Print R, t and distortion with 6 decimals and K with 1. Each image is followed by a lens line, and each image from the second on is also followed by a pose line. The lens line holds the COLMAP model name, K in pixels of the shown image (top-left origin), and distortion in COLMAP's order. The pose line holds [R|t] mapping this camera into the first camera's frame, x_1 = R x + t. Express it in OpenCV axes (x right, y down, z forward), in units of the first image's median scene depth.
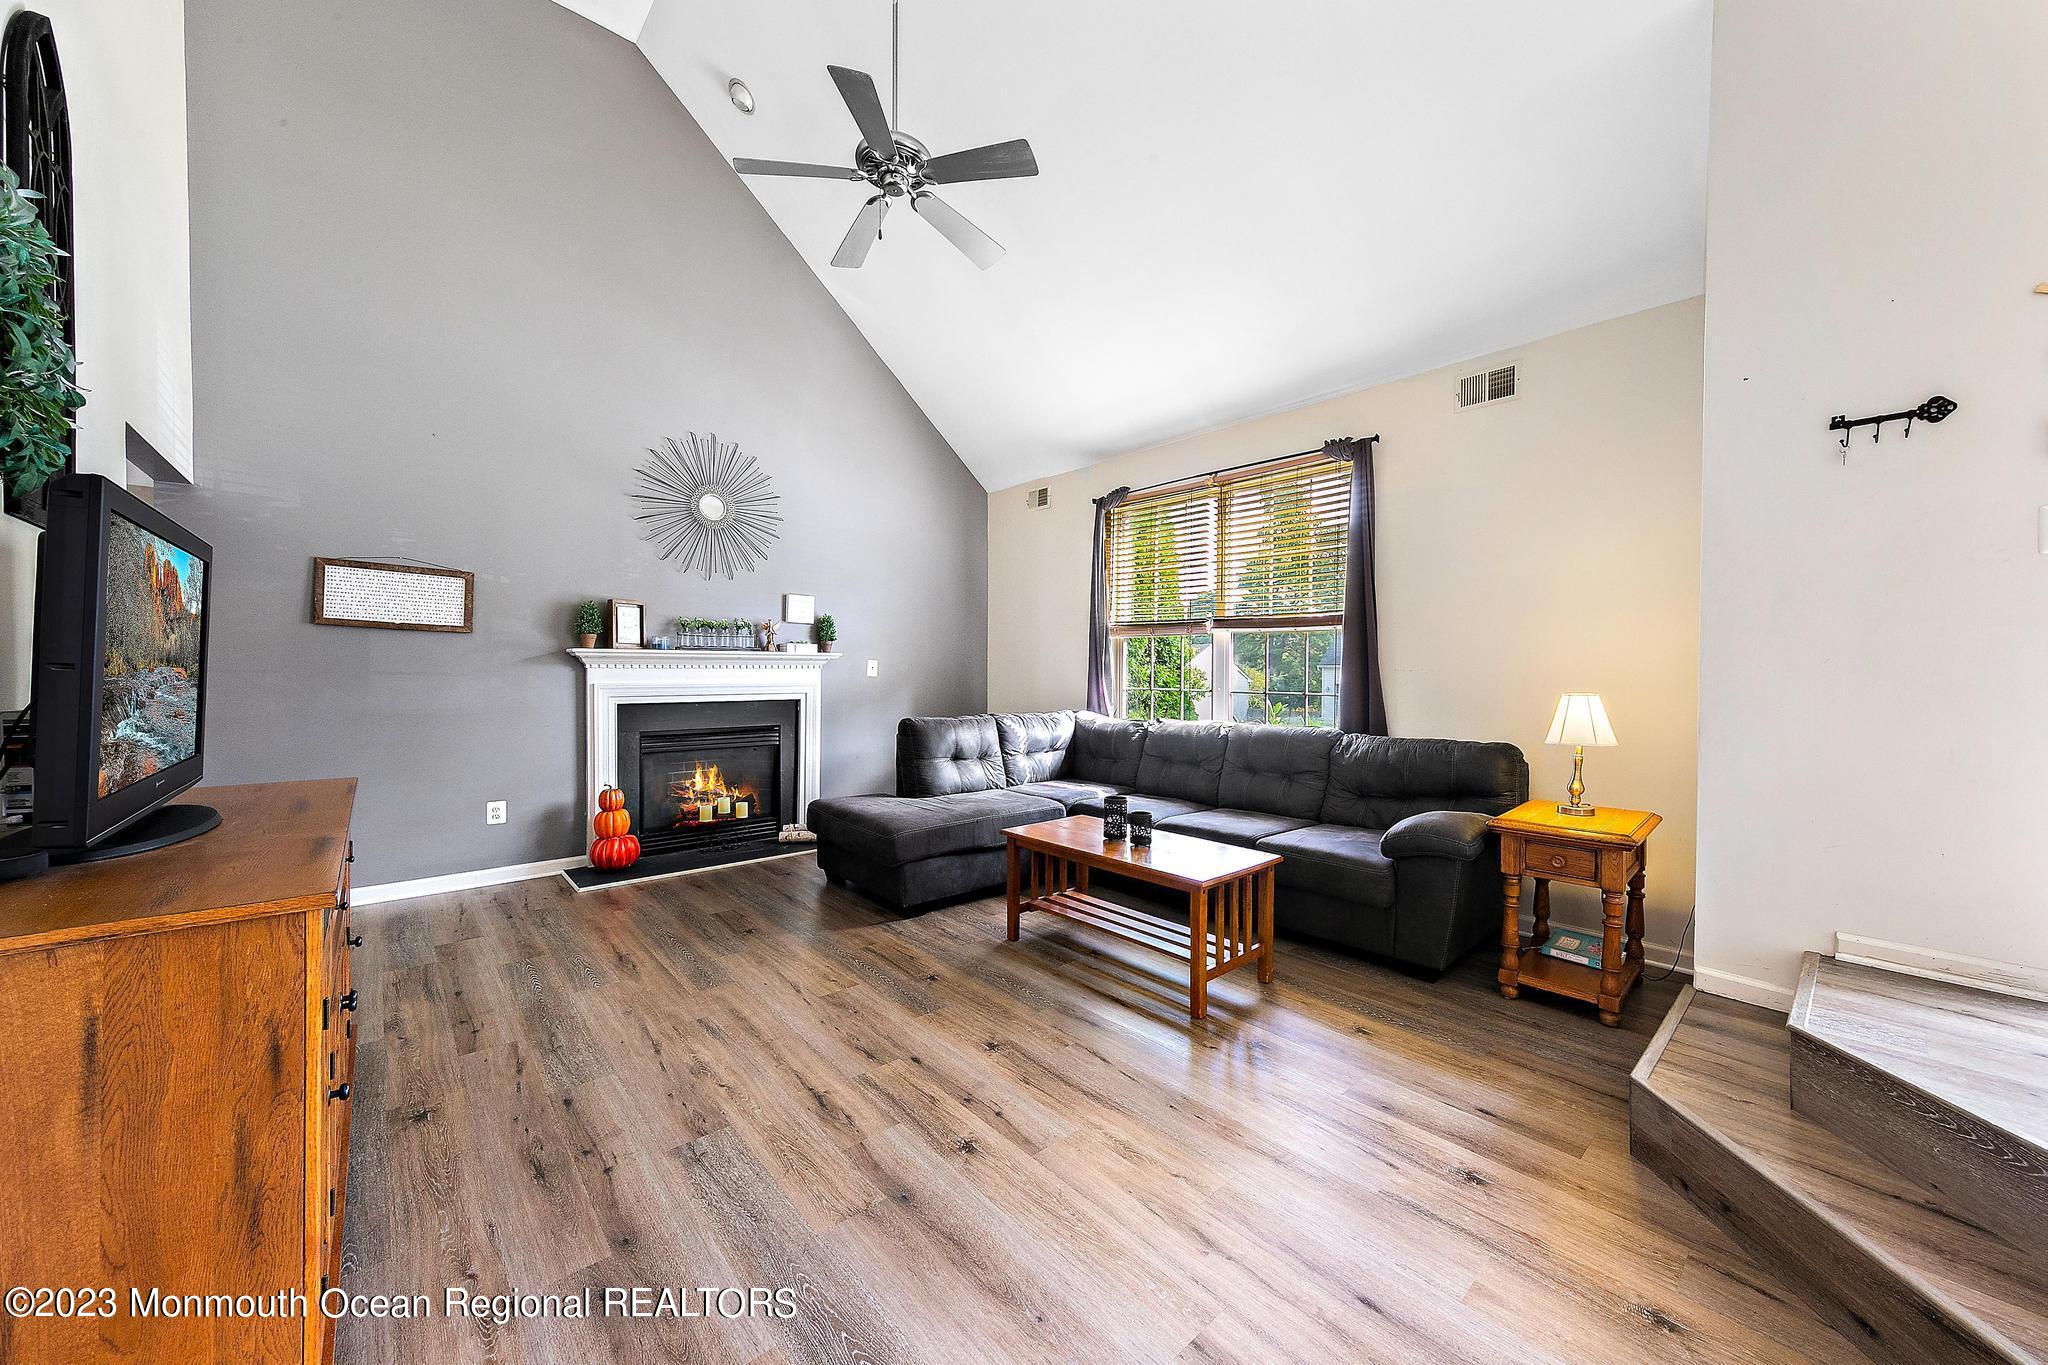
lens RADIAL K [[732.3, 0, 1013.1], [0, 732.3, 665.6], [0, 0, 1]] dist [0.000955, -0.000015]
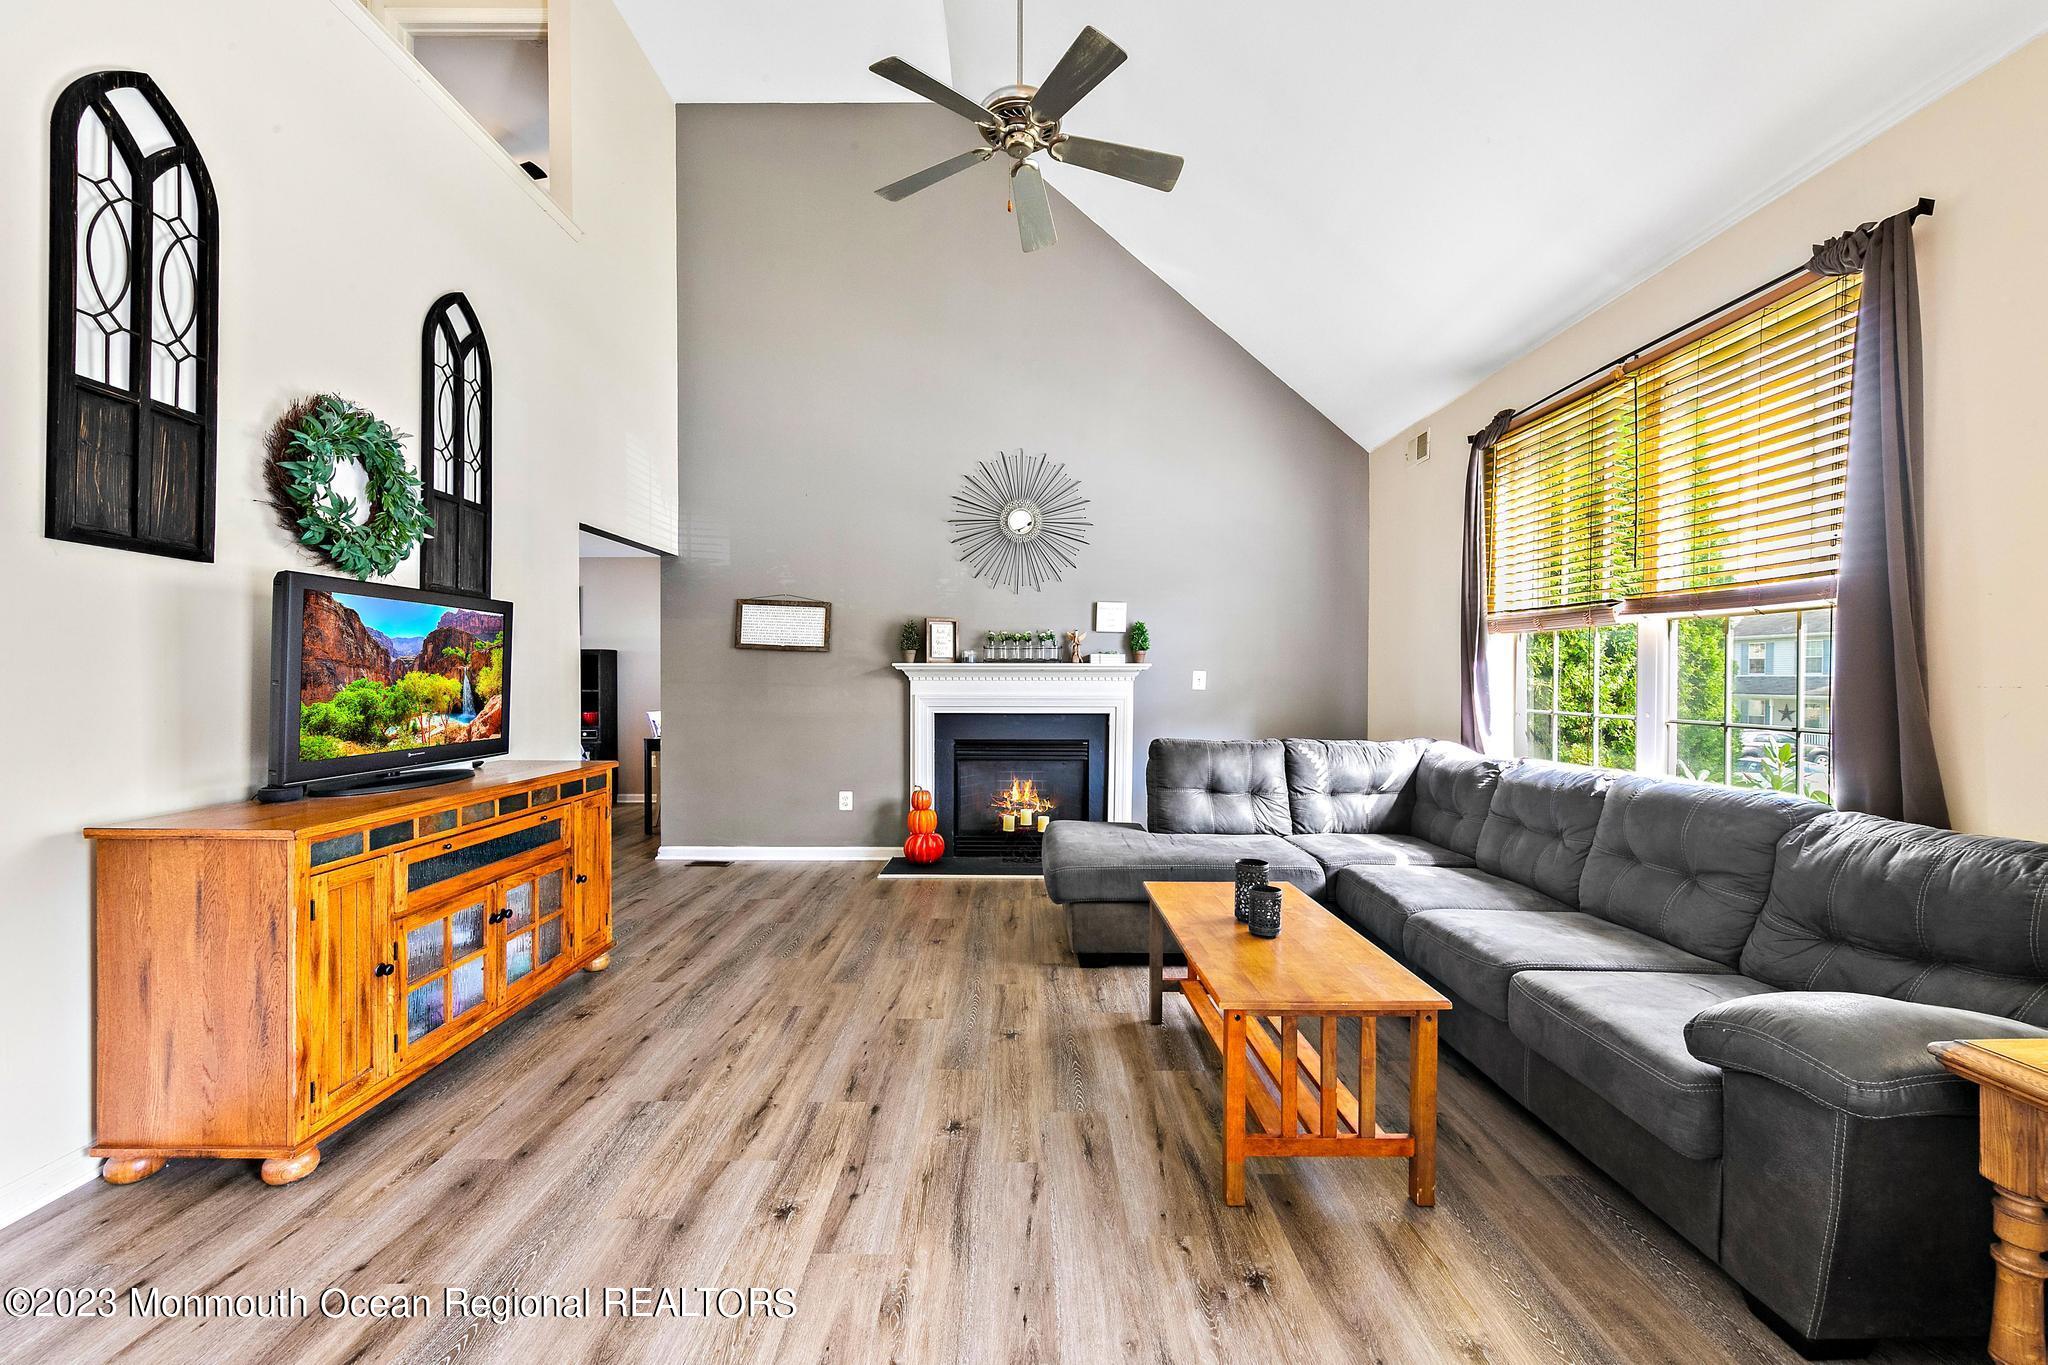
lens RADIAL K [[791.0, 0, 1010.7], [0, 791.0, 673.5], [0, 0, 1]] dist [0.004126, -0.000056]
pose [[0.760506, -0.005468, -0.649308, 0.326672], [0.003425, 0.999984, -0.004411, -0.001313], [0.649322, 0.001131, 0.760512, 0.180241]]
